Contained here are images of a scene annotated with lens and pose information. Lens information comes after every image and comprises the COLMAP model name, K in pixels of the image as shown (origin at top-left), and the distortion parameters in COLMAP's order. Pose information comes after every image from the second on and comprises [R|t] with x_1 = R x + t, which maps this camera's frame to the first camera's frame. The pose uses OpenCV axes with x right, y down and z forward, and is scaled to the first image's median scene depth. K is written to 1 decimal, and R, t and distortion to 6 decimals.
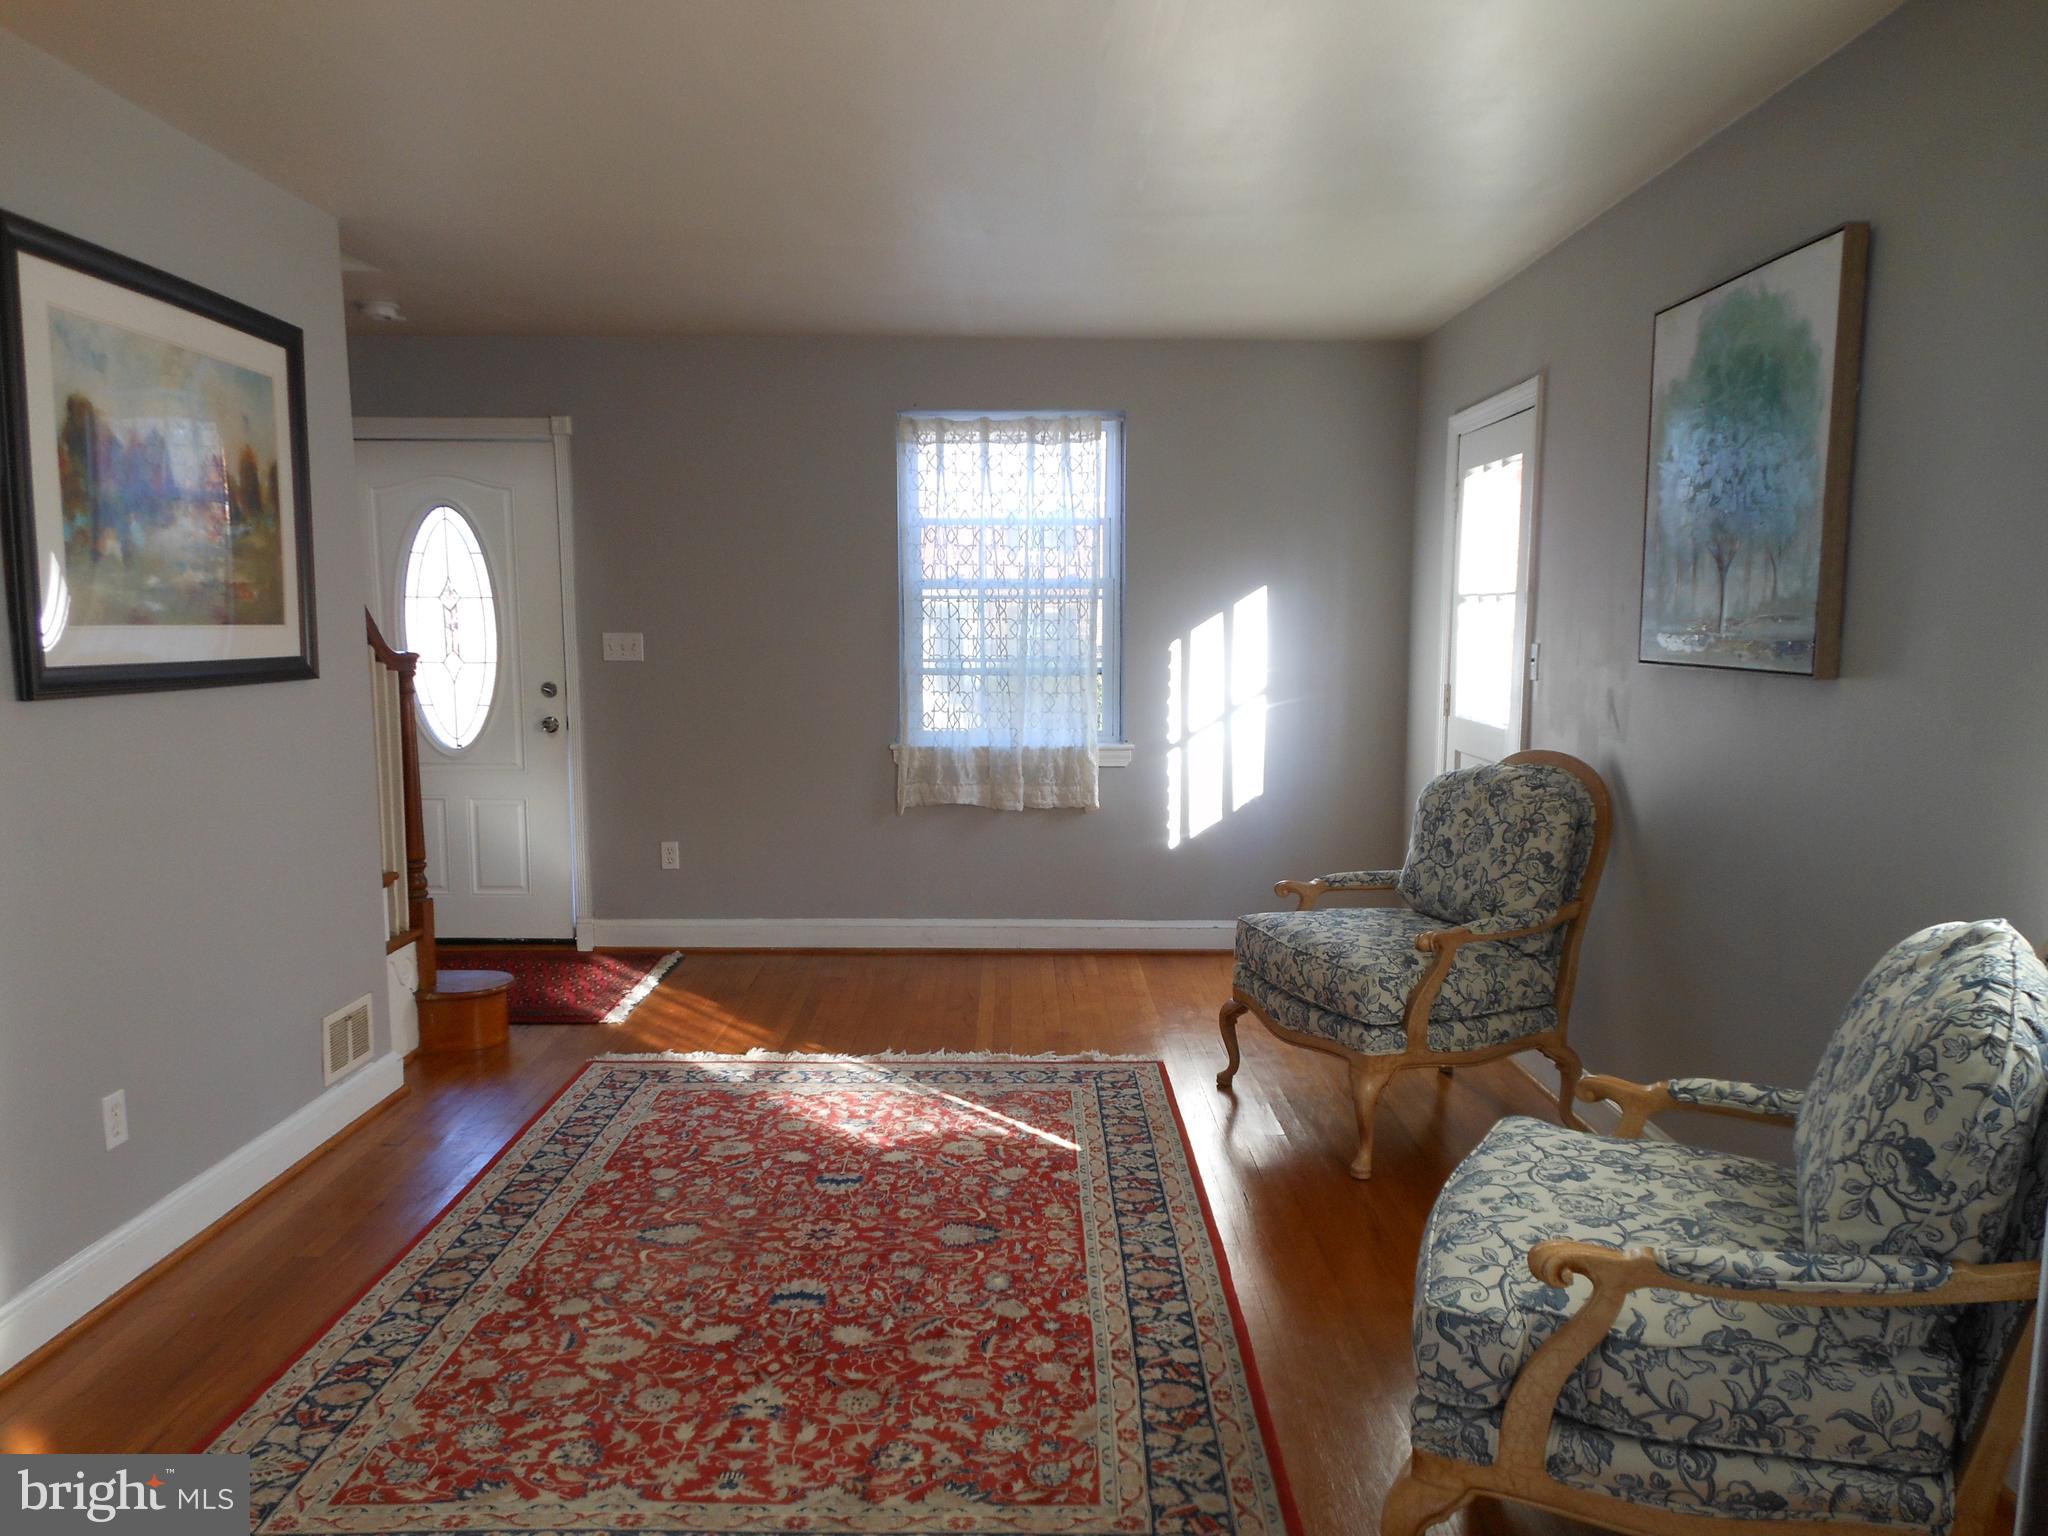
lens RADIAL K [[1517.5, 0, 1064.4], [0, 1517.5, 814.3], [0, 0, 1]] dist [0.013103, 0.004678]
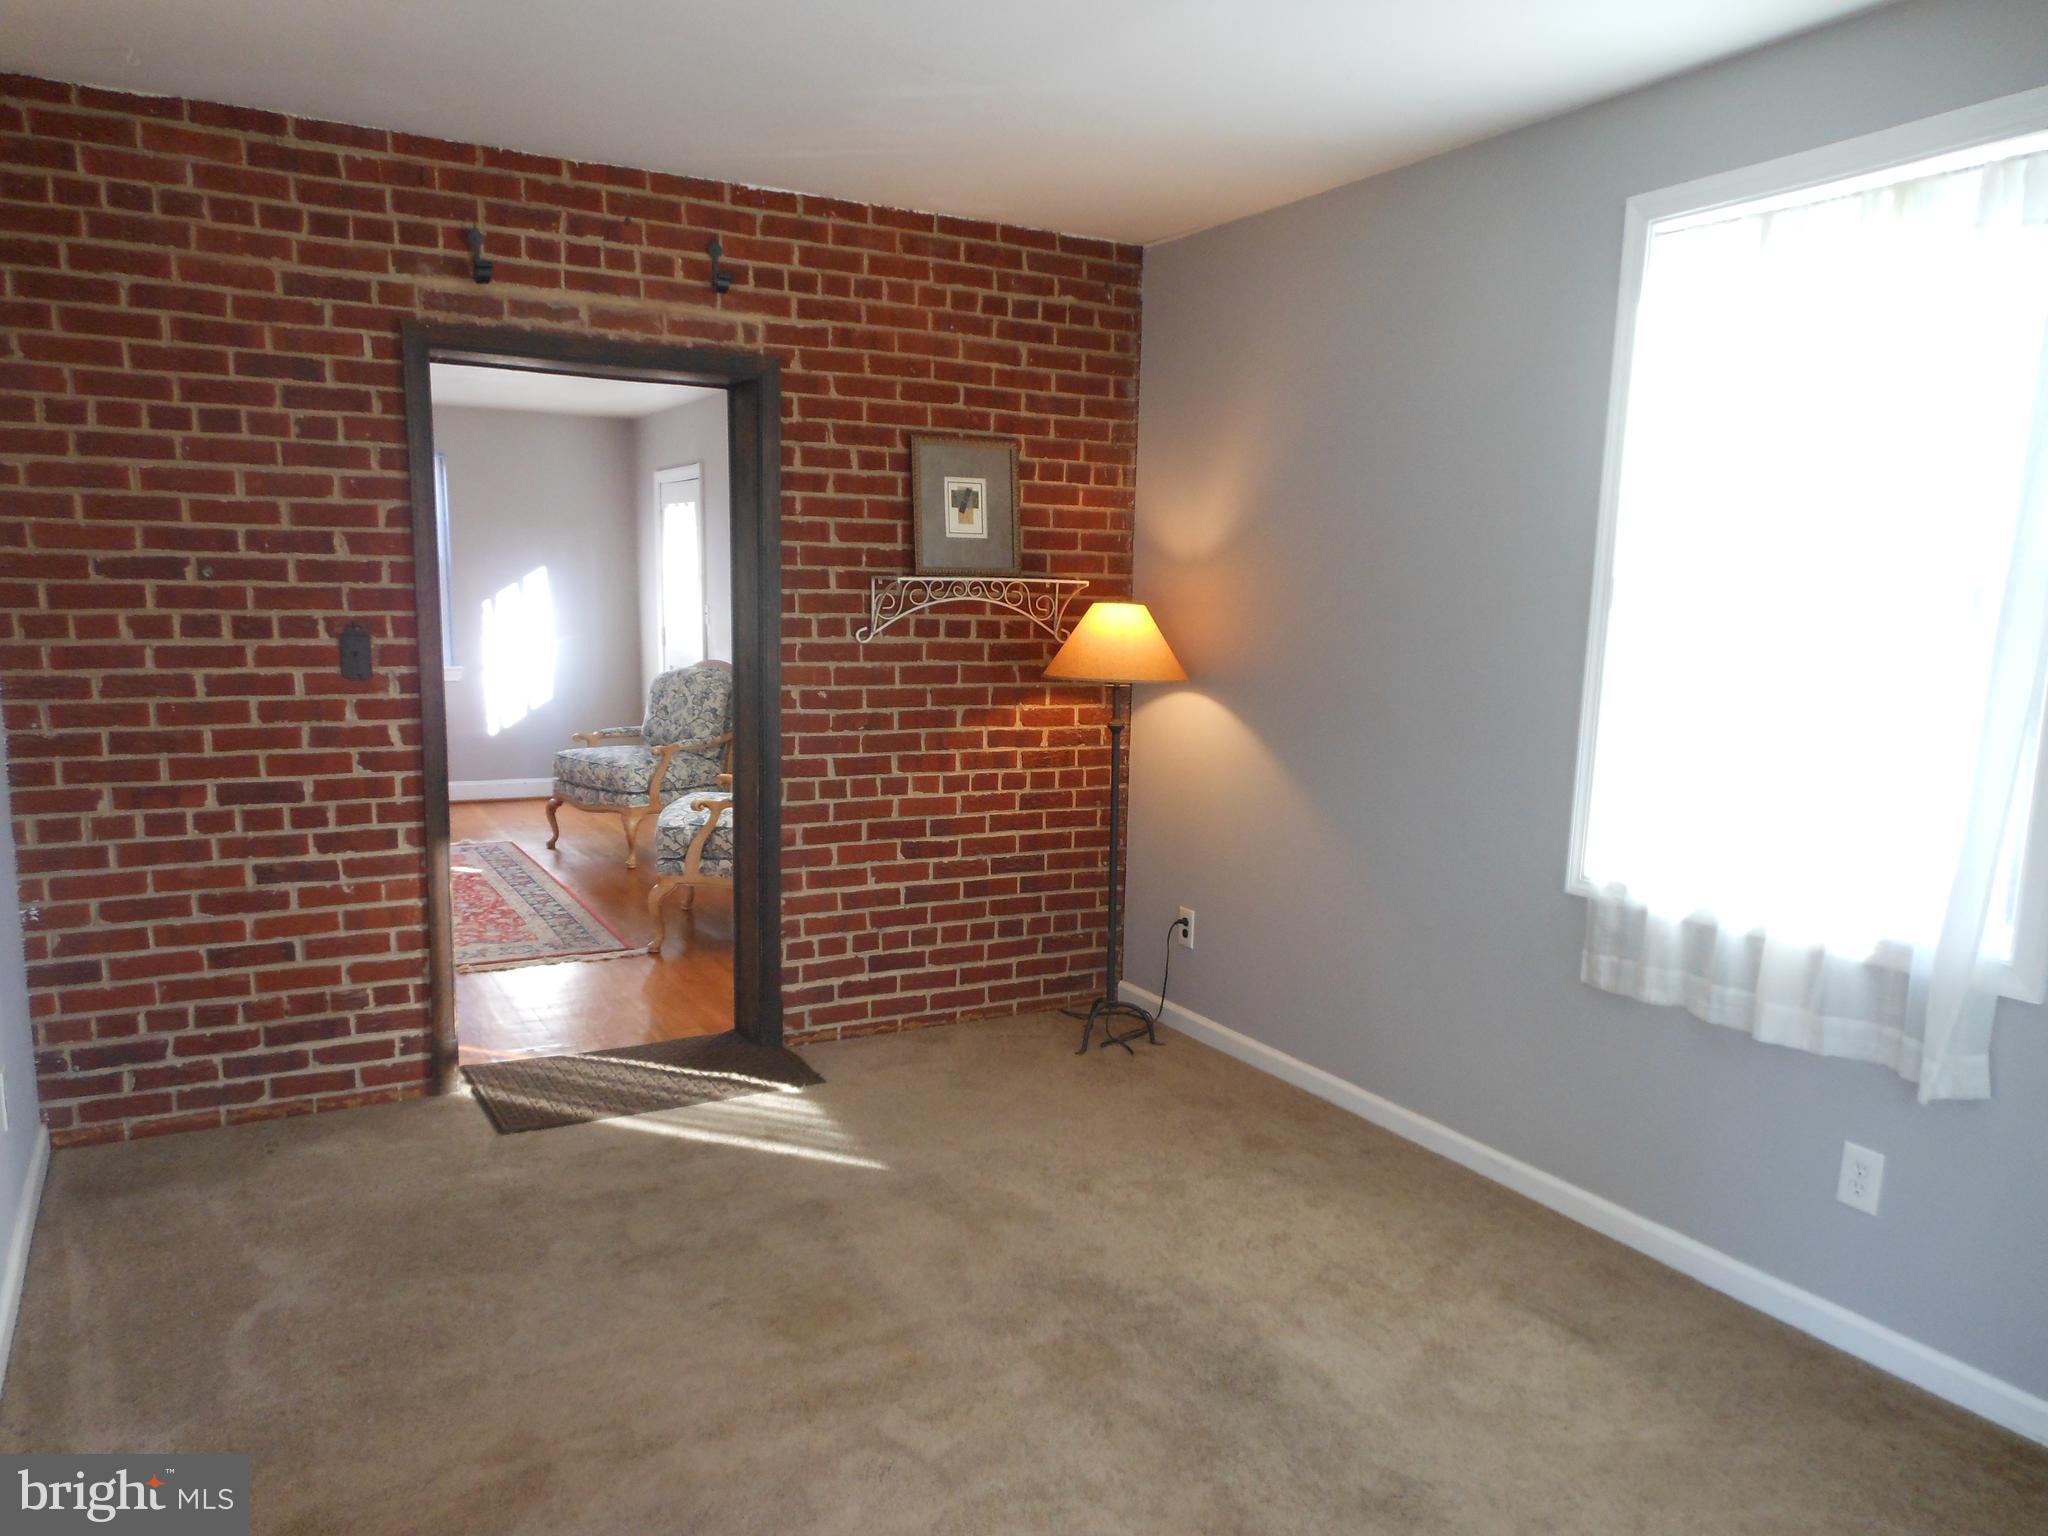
lens RADIAL K [[1517.5, 0, 1034.6], [0, 1517.5, 818.4], [0, 0, 1]] dist [0.013103, 0.004678]
pose [[0.889162, -0.062592, 0.453291, -0.226378], [0.047295, 0.997866, 0.045016, 0.099092], [-0.455142, -0.018588, 0.890225, -0.985511]]
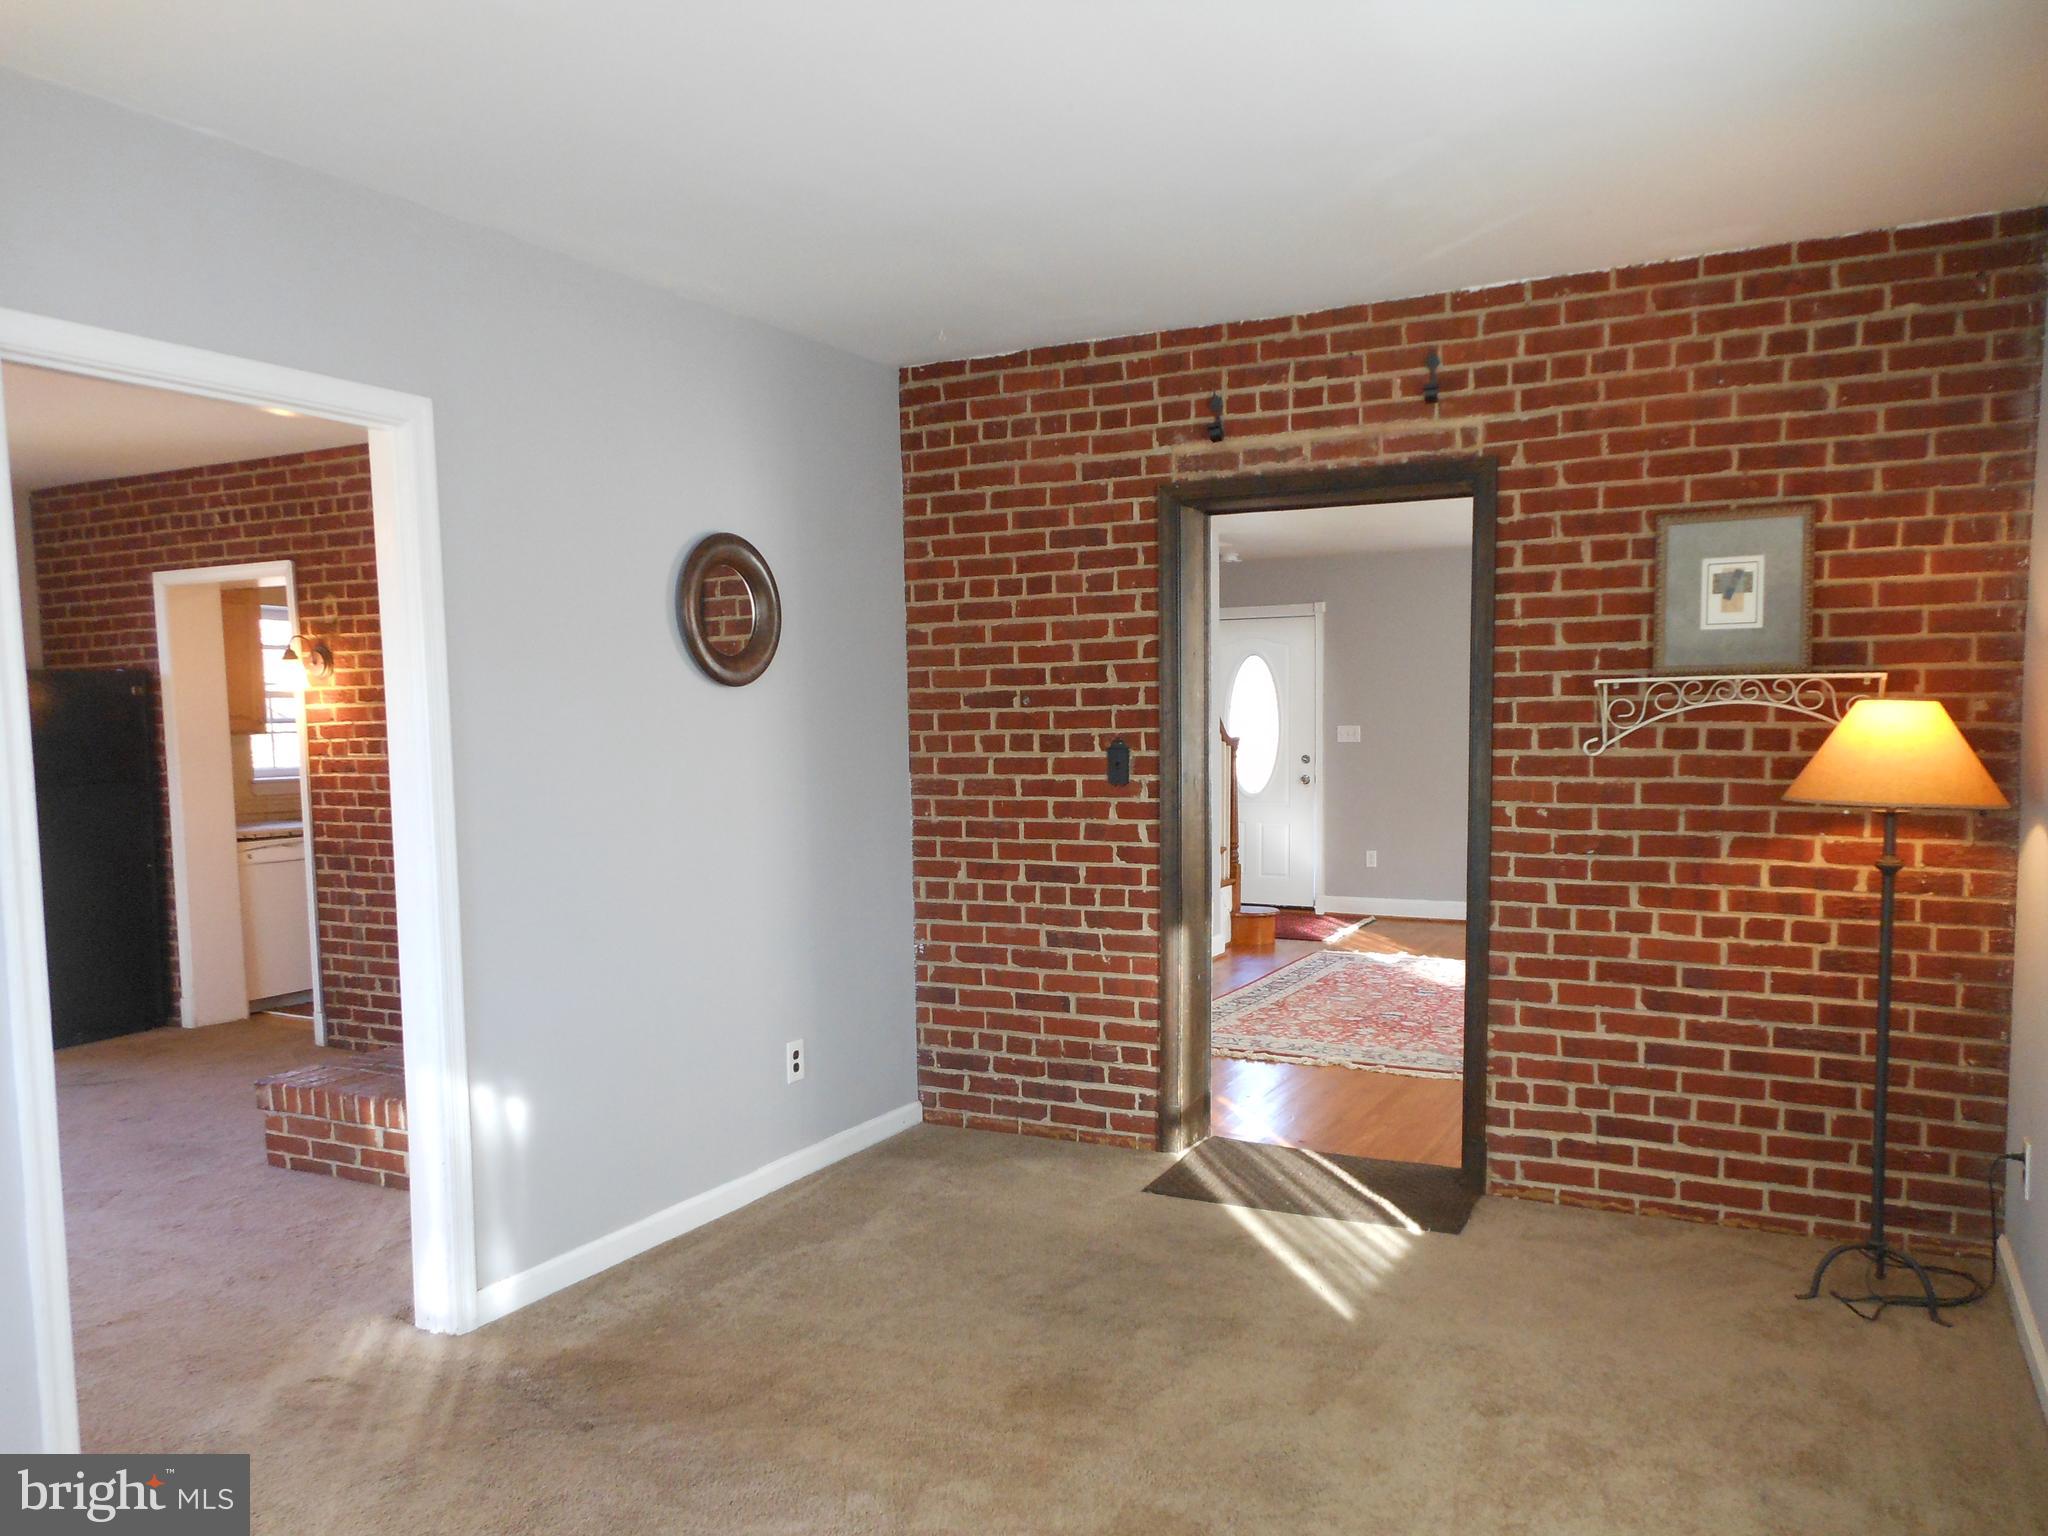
lens RADIAL K [[1517.5, 0, 1038.7], [0, 1517.5, 828.2], [0, 0, 1]] dist [0.013103, 0.004678]
pose [[0.872372, 0.015296, -0.488603, 0.361536], [-0.040044, 0.998387, -0.040241, 0.116099], [0.487199, 0.054671, 0.871578, -0.963982]]
